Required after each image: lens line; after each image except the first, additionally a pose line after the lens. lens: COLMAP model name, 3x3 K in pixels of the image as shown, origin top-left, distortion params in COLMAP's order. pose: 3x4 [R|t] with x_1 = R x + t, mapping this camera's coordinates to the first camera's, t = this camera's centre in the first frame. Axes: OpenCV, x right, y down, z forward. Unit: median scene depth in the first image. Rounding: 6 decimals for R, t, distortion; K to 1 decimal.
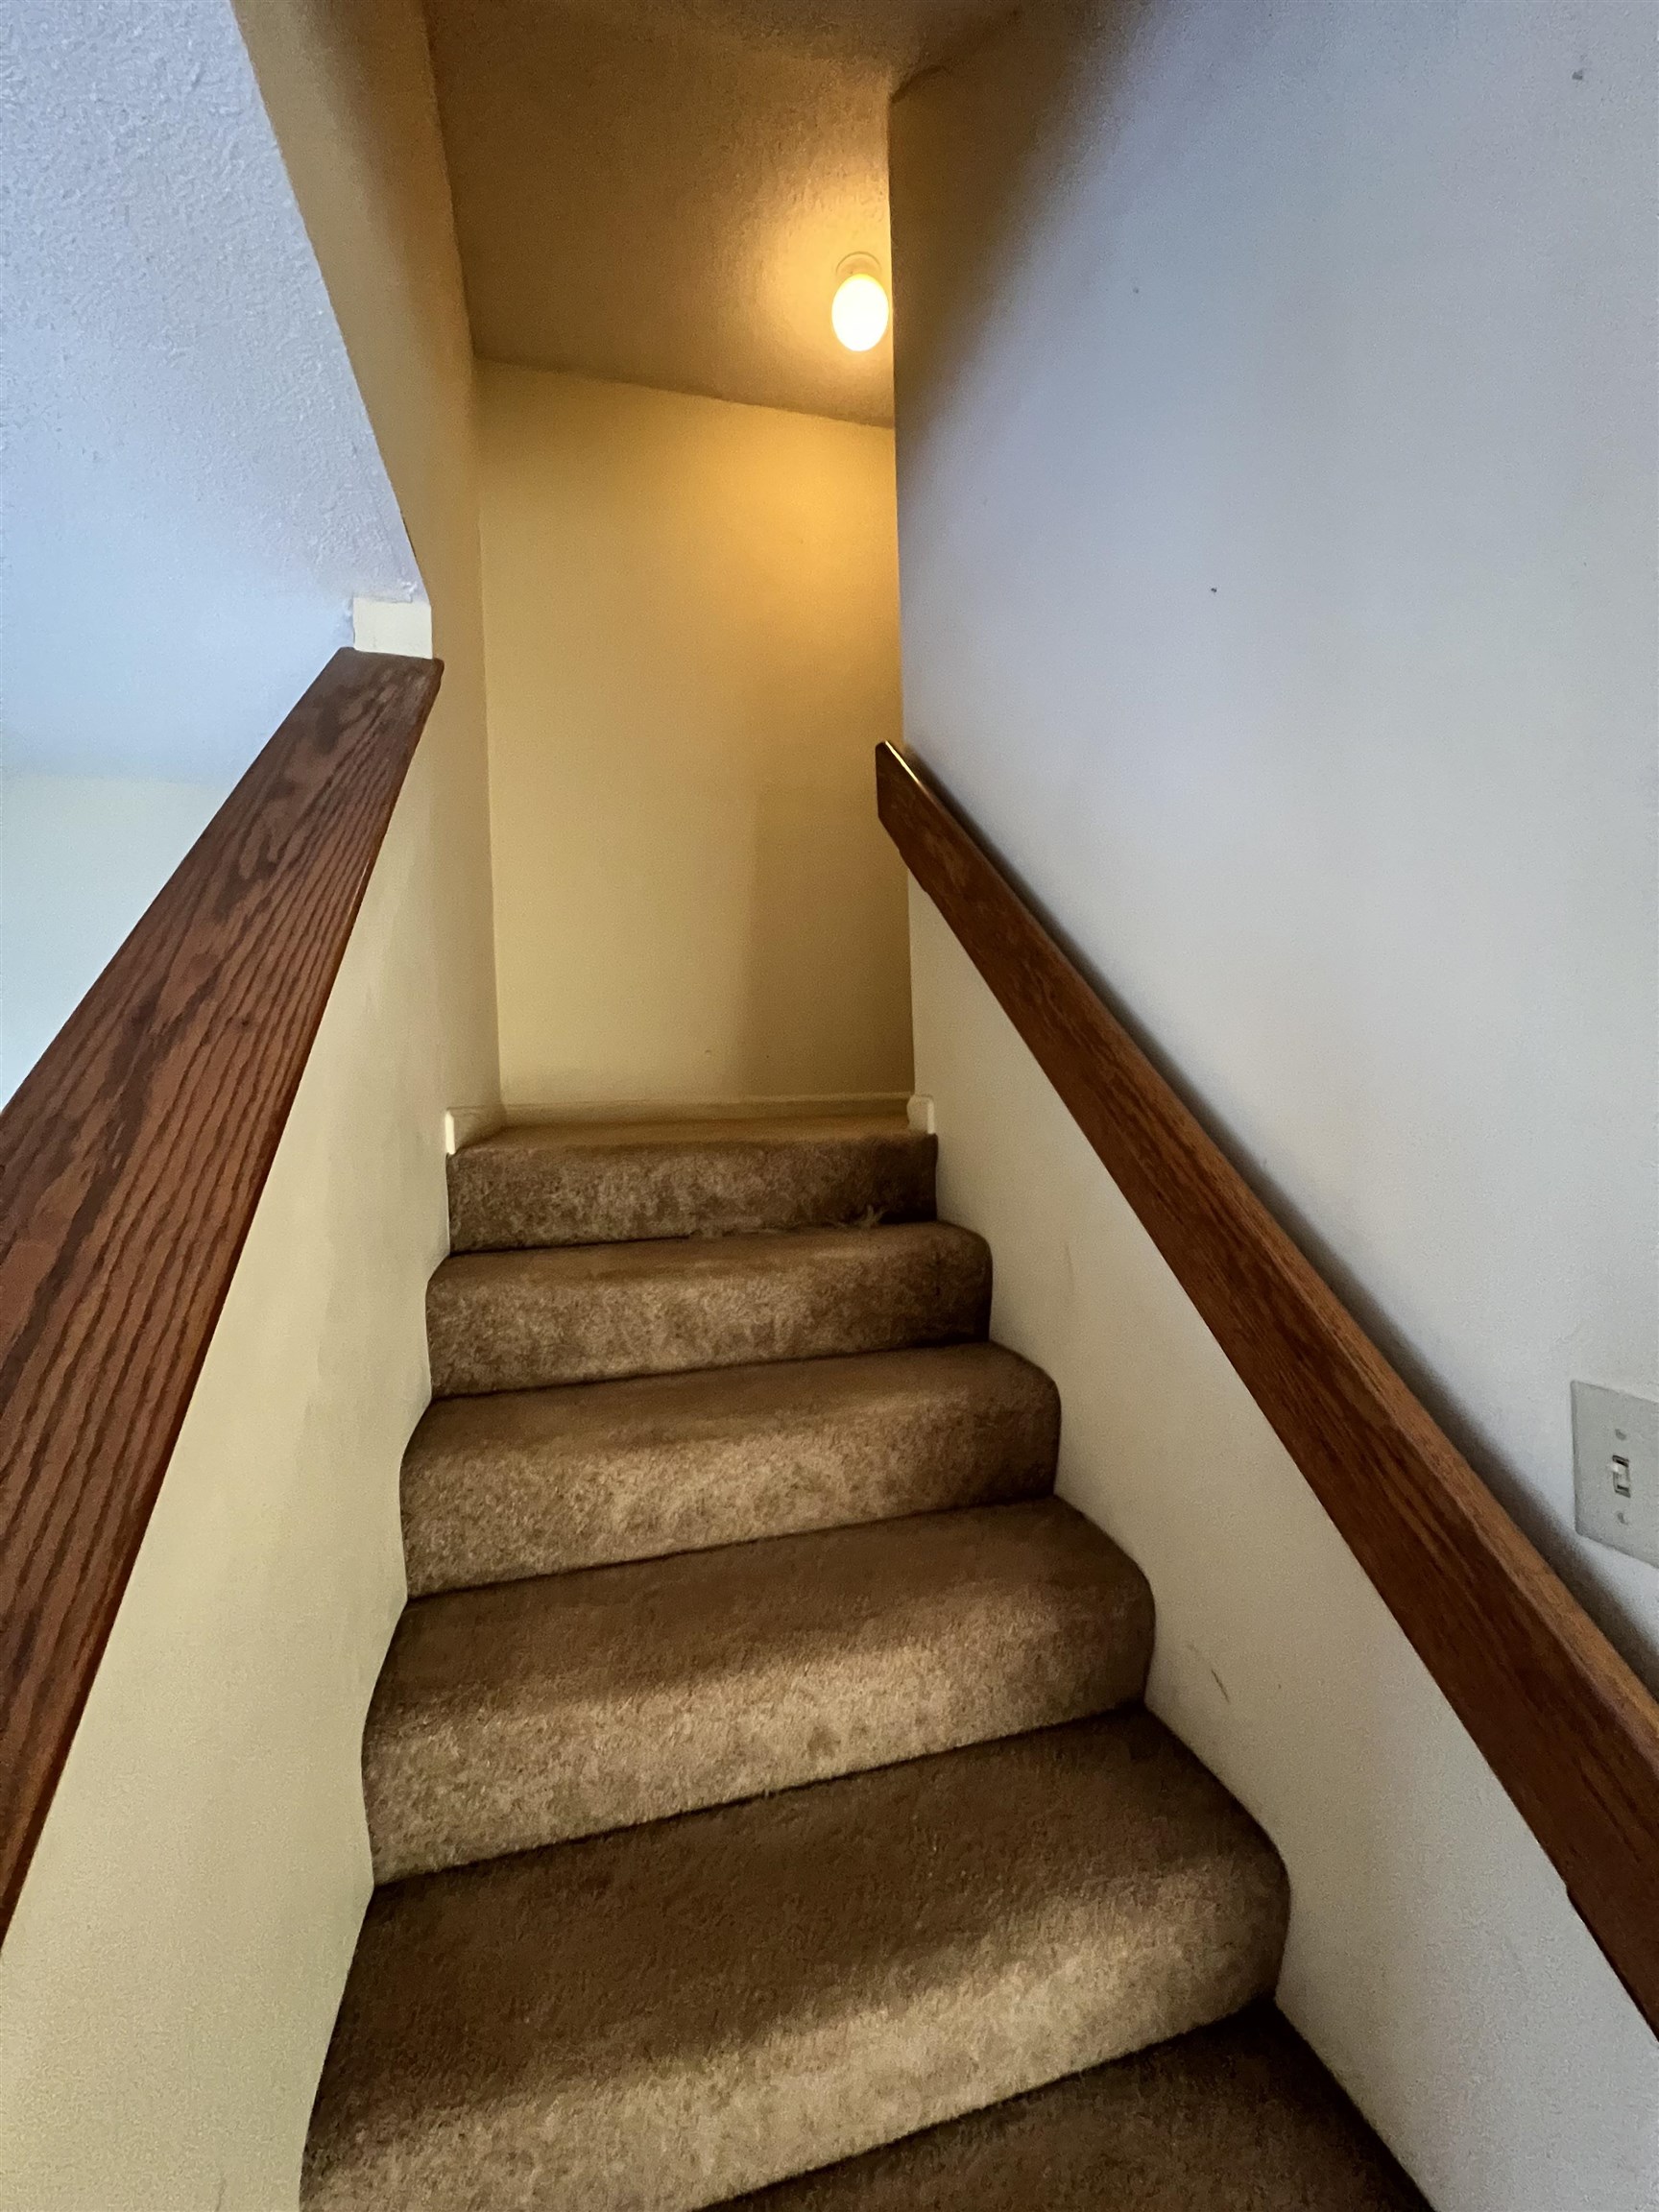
lens RADIAL K [[881.0, 0, 824.3], [0, 881.0, 1112.2], [0, 0, 1]] dist [0.001551, -0.000669]
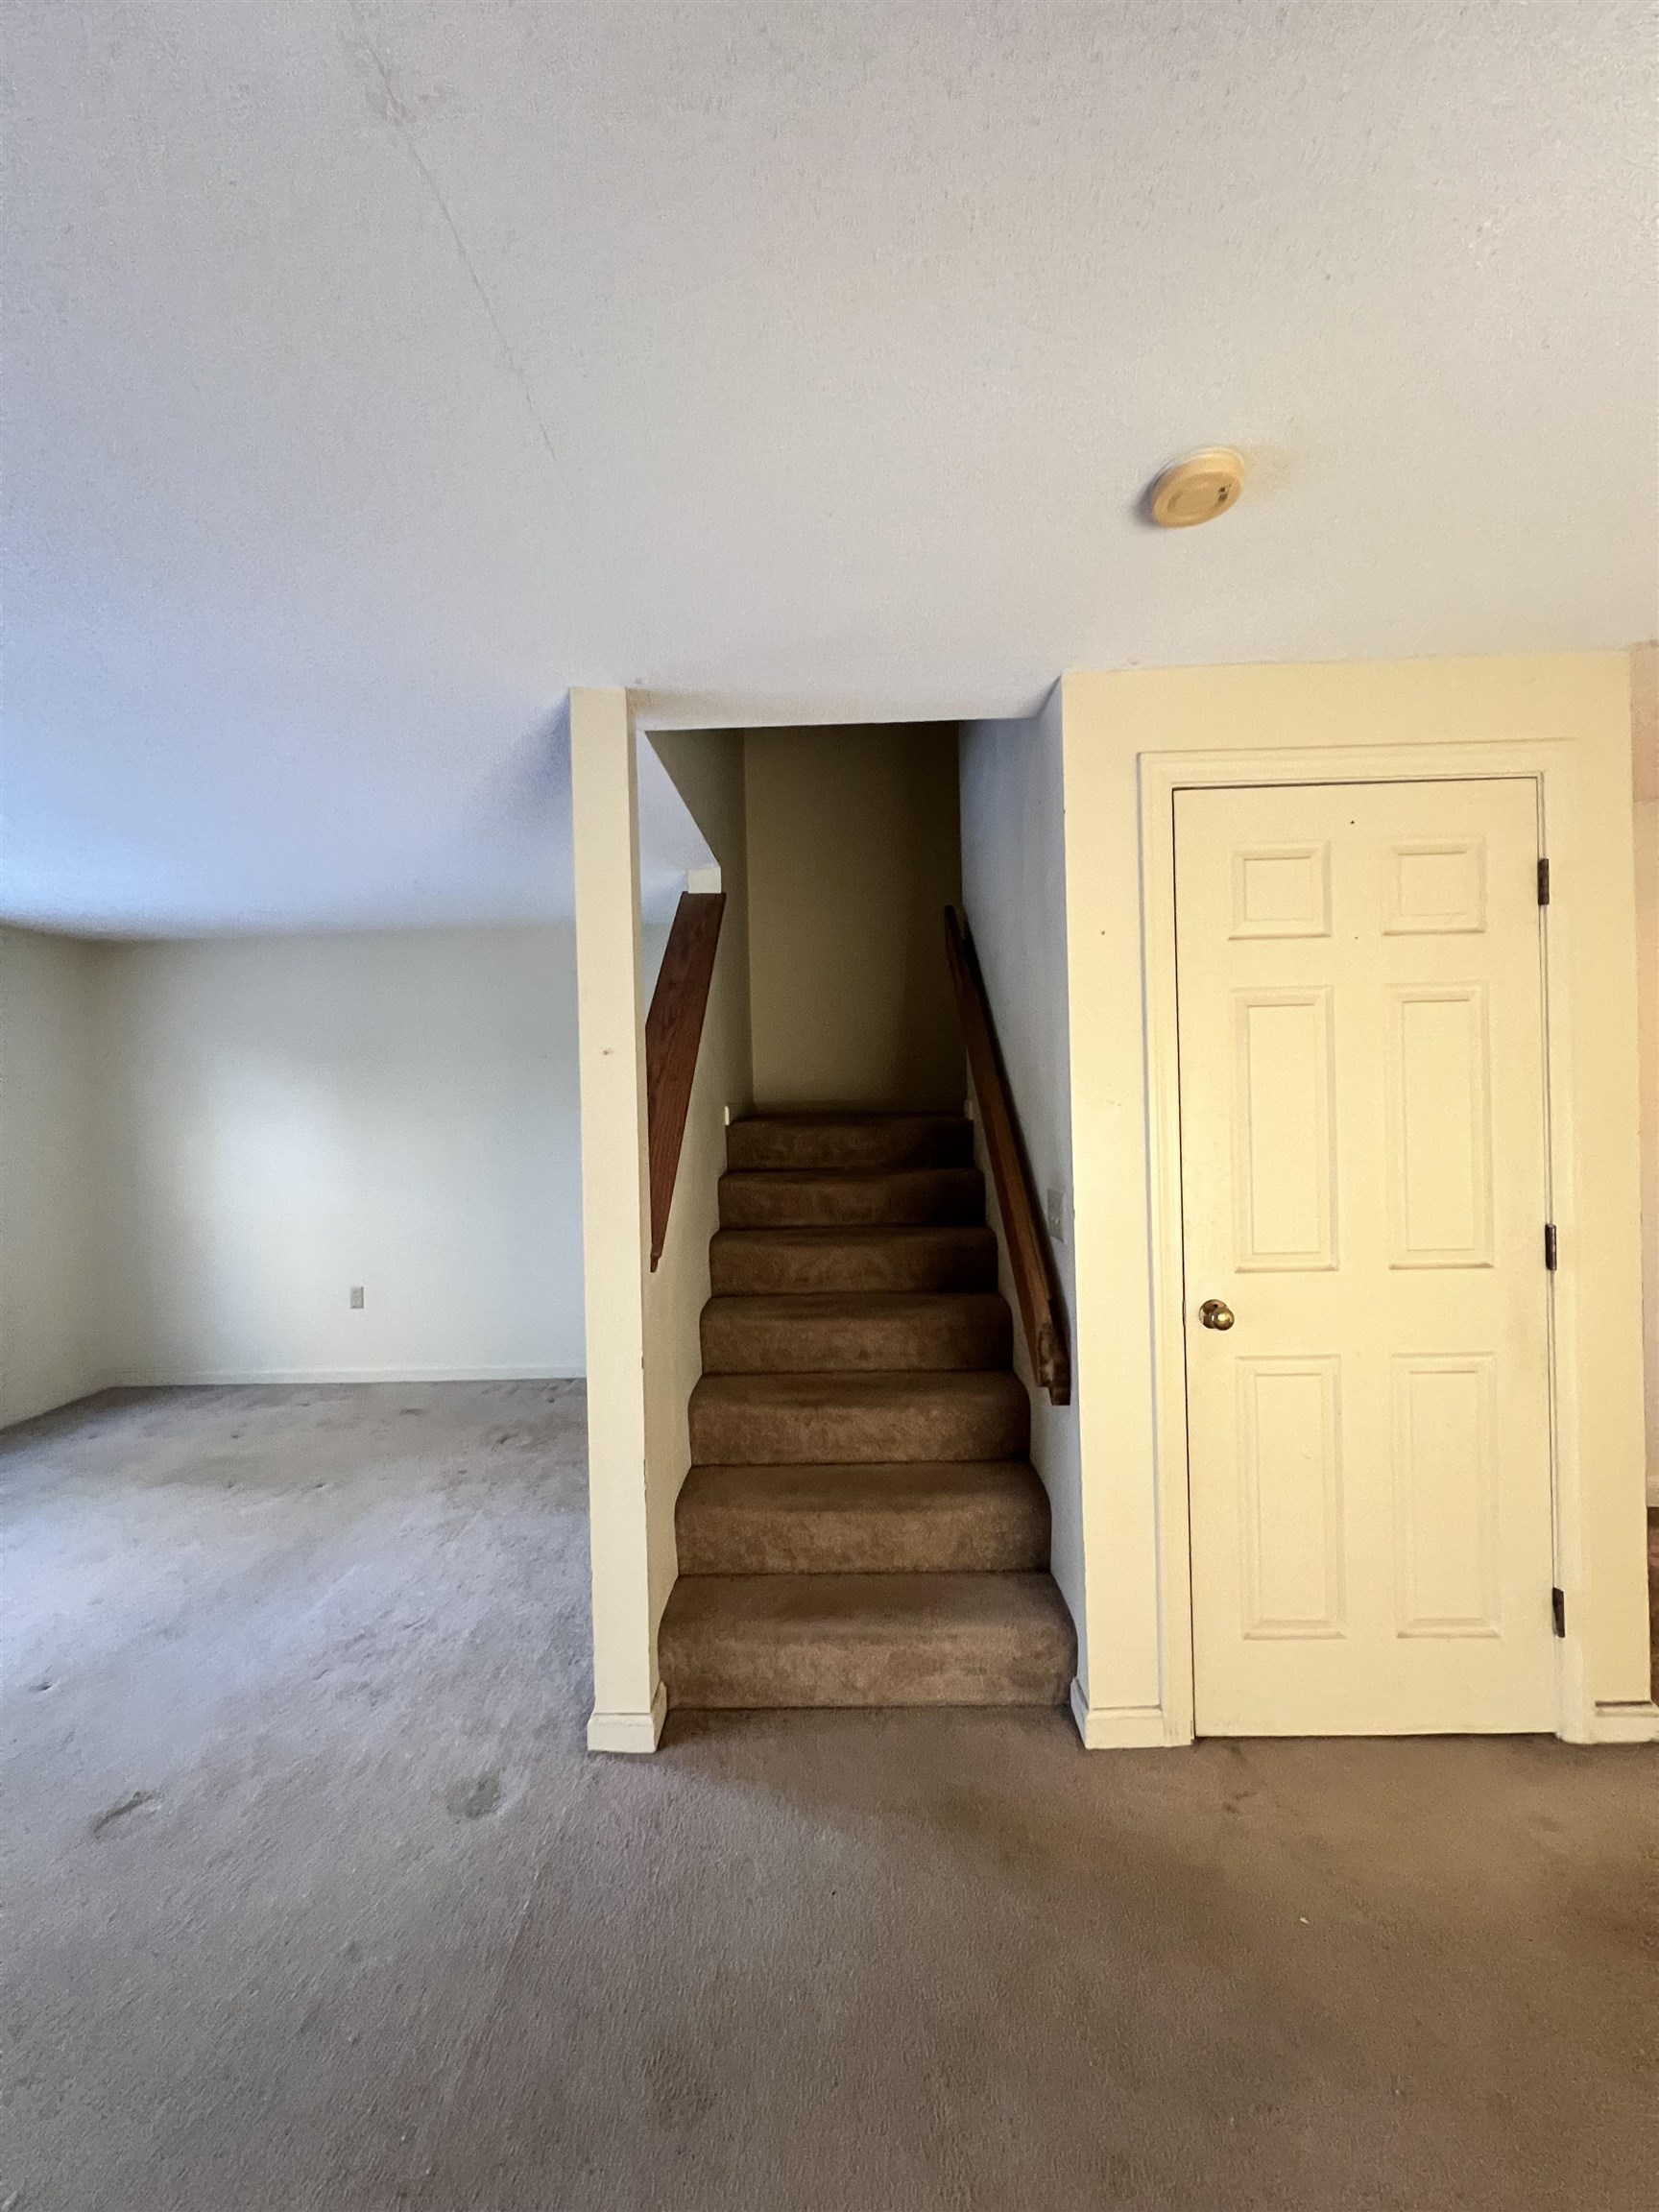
lens RADIAL K [[881.0, 0, 815.0], [0, 881.0, 1112.3], [0, 0, 1]] dist [0.001551, -0.000669]
pose [[0.956996, 0.008682, -0.289970, 0.440944], [-0.008779, 0.999961, 0.000968, 0.012933], [0.289967, 0.001619, 0.957035, -1.087948]]
